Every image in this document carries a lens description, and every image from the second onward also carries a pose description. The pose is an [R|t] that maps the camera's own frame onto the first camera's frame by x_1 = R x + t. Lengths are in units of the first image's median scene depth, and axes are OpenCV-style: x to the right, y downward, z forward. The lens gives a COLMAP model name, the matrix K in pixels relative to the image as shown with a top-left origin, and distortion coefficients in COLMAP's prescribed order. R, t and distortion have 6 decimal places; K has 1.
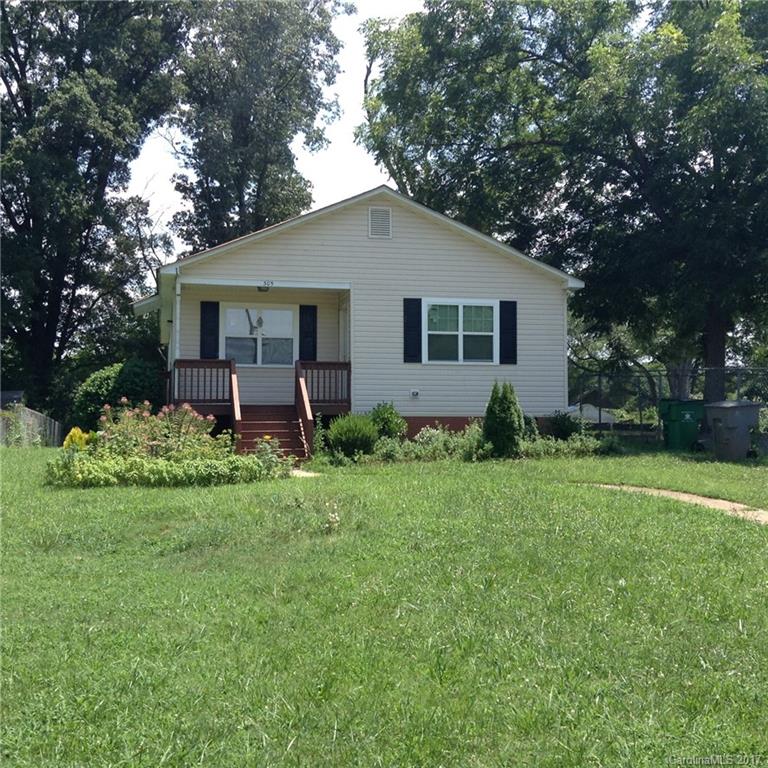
lens RADIAL K [[1023.1, 0, 384.0], [0, 1023.1, 384.0], [0, 0, 1]] dist [-0.004510, -0.026647]
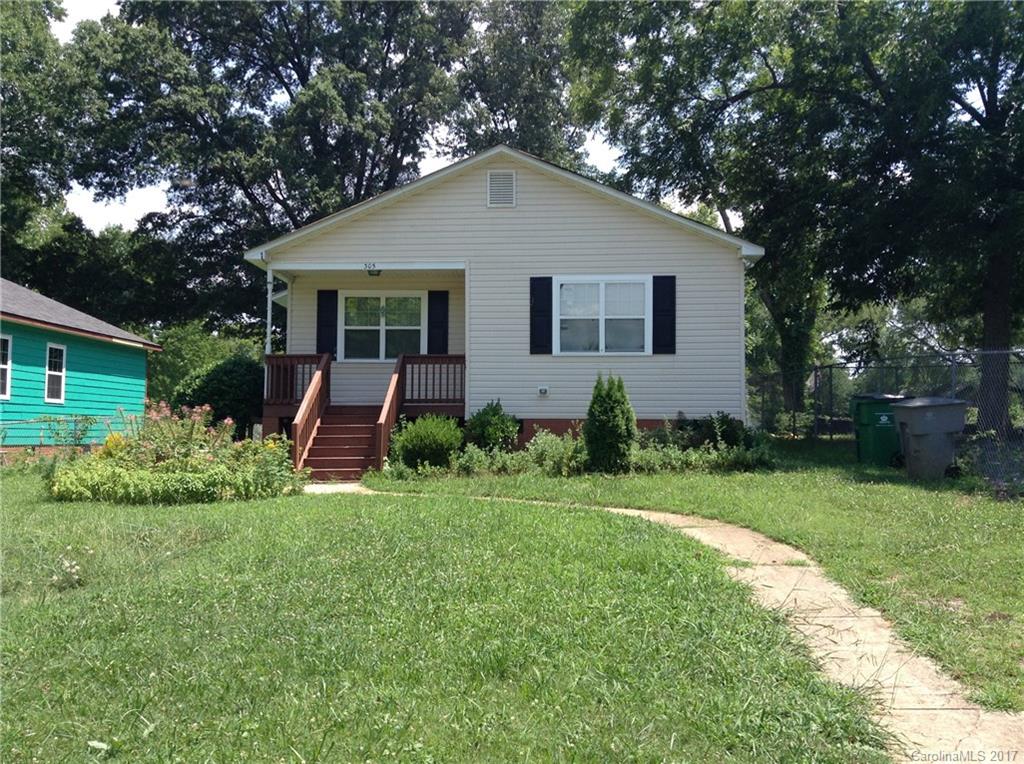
lens RADIAL K [[980.0, 0, 512.0], [0, 980.0, 382.0], [0, 0, 1]] dist [0.004827, -0.004129]
pose [[0.955686, -0.009405, -0.294237, 0.240465], [0.010002, 0.999950, 0.000524, 0.001334], [0.294217, -0.003444, 0.955732, 0.228141]]
